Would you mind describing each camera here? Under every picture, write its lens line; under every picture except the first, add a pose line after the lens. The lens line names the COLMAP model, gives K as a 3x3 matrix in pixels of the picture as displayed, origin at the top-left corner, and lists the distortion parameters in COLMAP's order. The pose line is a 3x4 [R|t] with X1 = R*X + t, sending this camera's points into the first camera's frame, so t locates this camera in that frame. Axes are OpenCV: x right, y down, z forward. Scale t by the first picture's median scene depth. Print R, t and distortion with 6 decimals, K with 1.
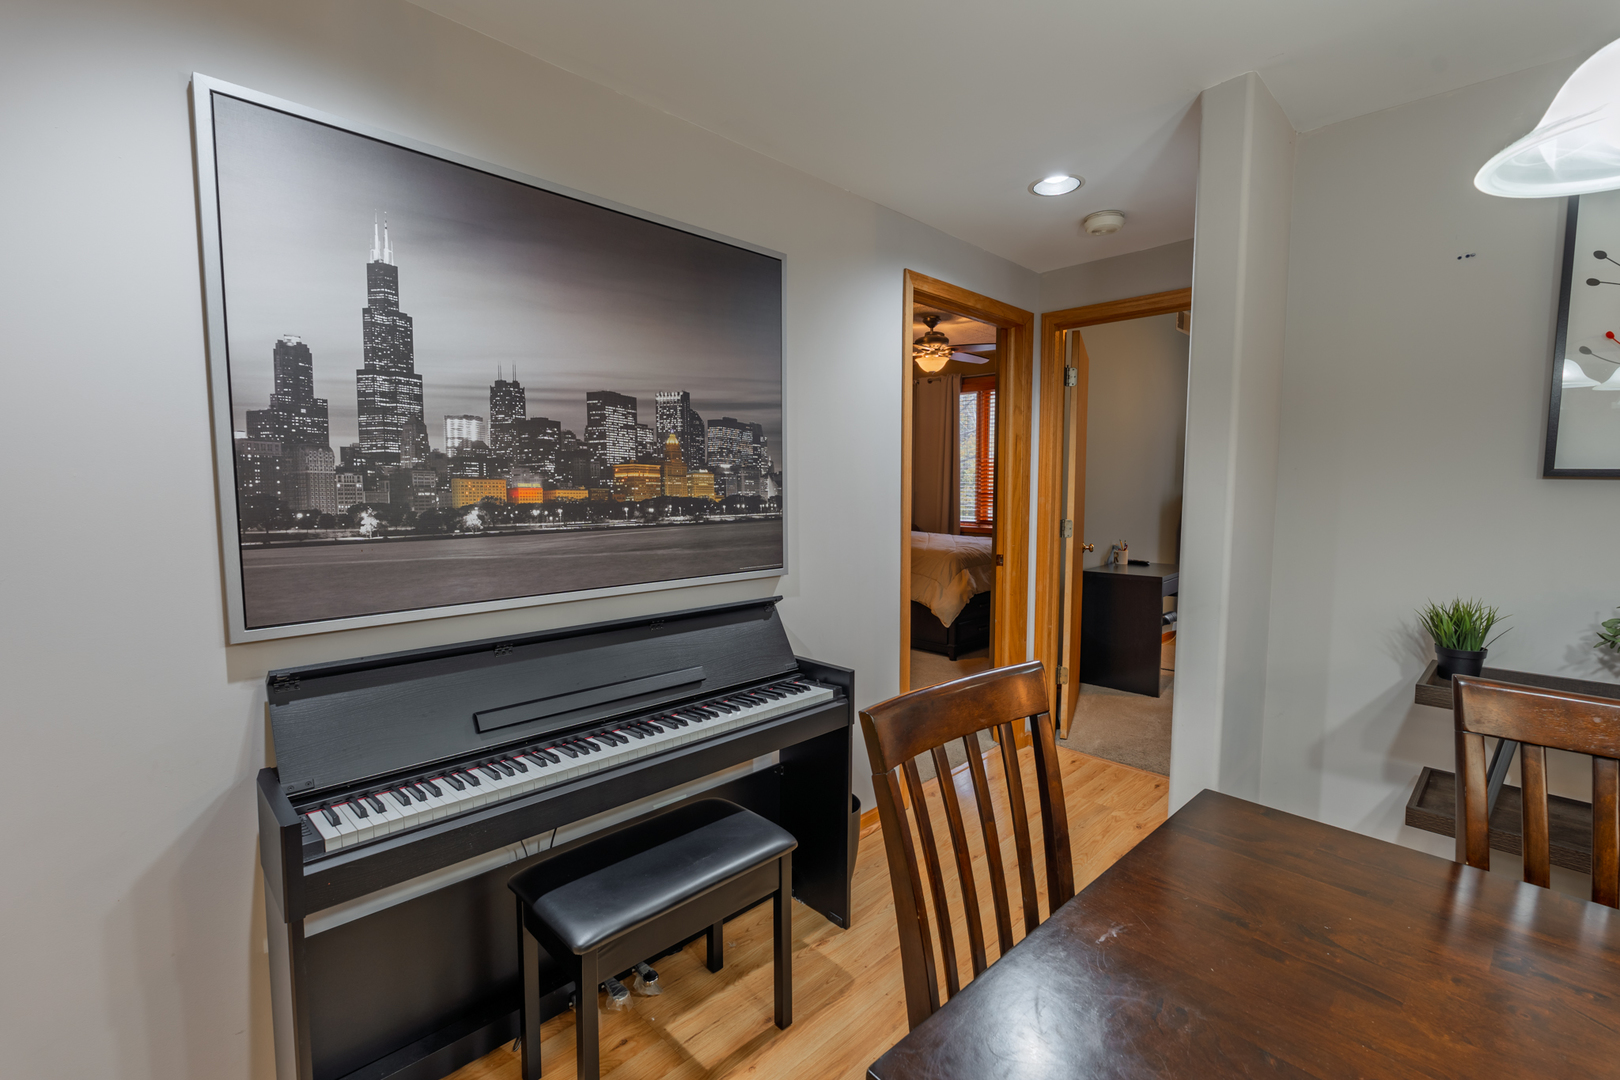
lens RADIAL K [[706.4, 0, 812.2], [0, 706.4, 538.2], [0, 0, 1]] dist [-0.004645, -0.000353]
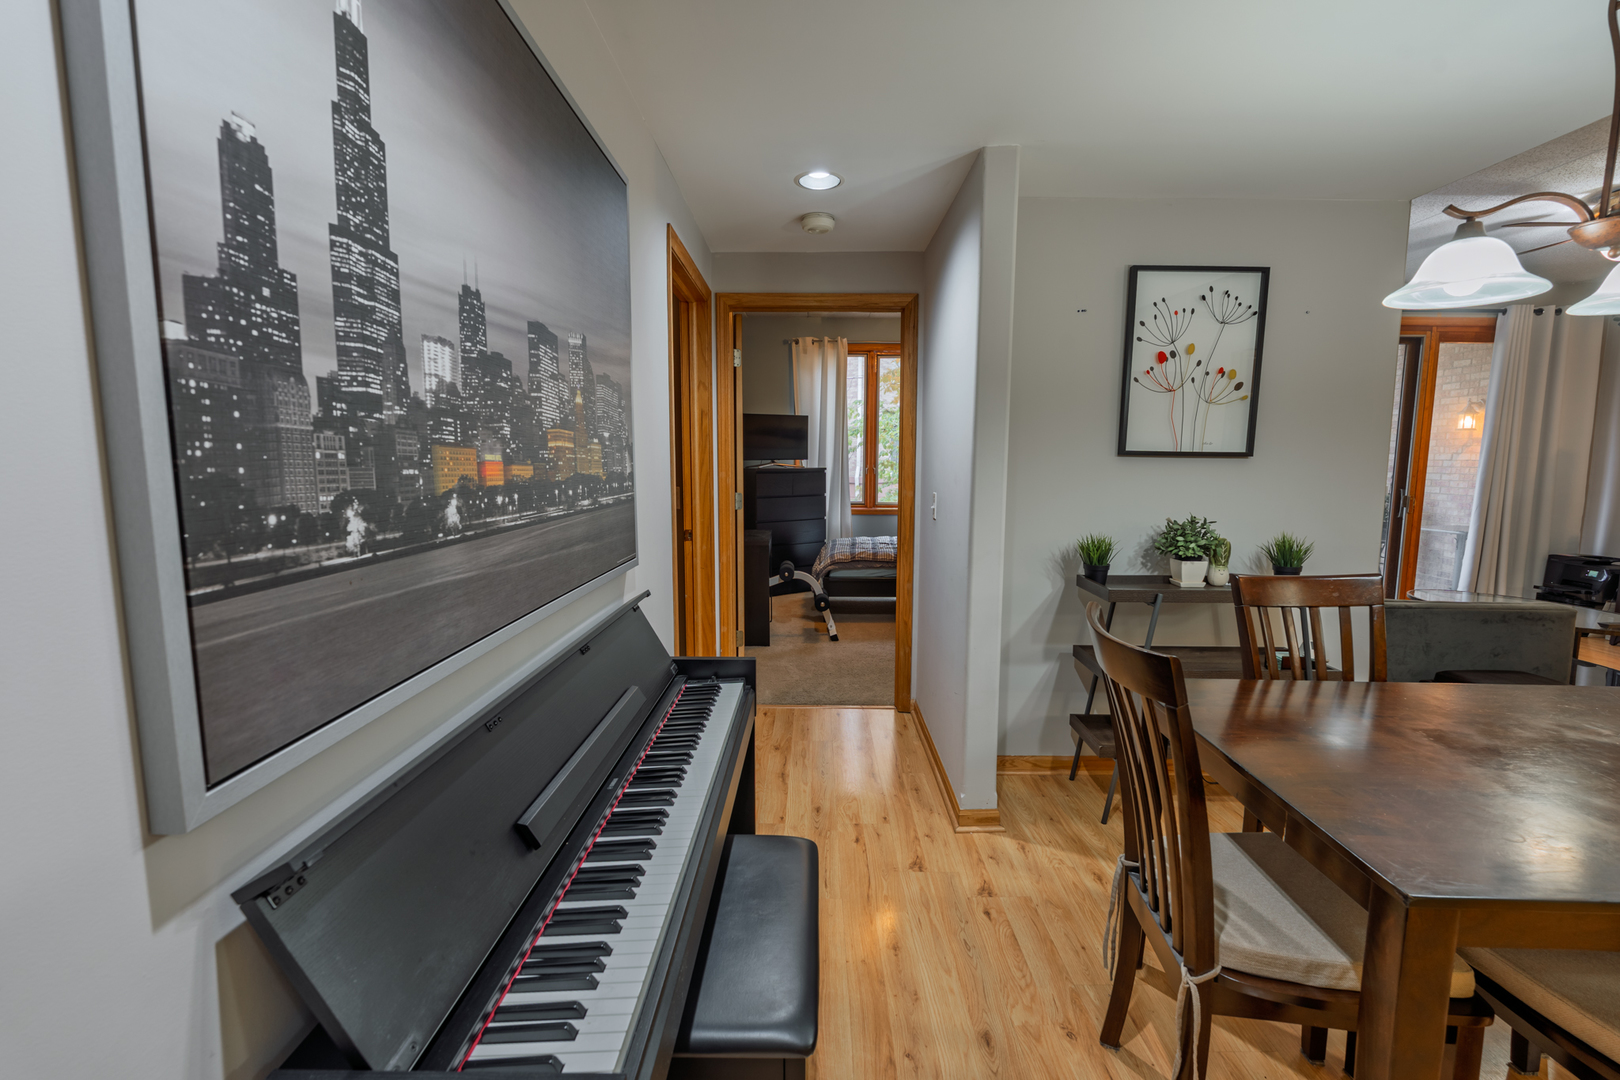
lens RADIAL K [[706.4, 0, 812.2], [0, 706.4, 540.2], [0, 0, 1]] dist [-0.004645, -0.000353]
pose [[0.708201, -0.077161, 0.701782, -0.758923], [0.052216, 0.997012, 0.056928, -0.025100], [-0.704078, -0.003672, 0.710114, 0.397372]]
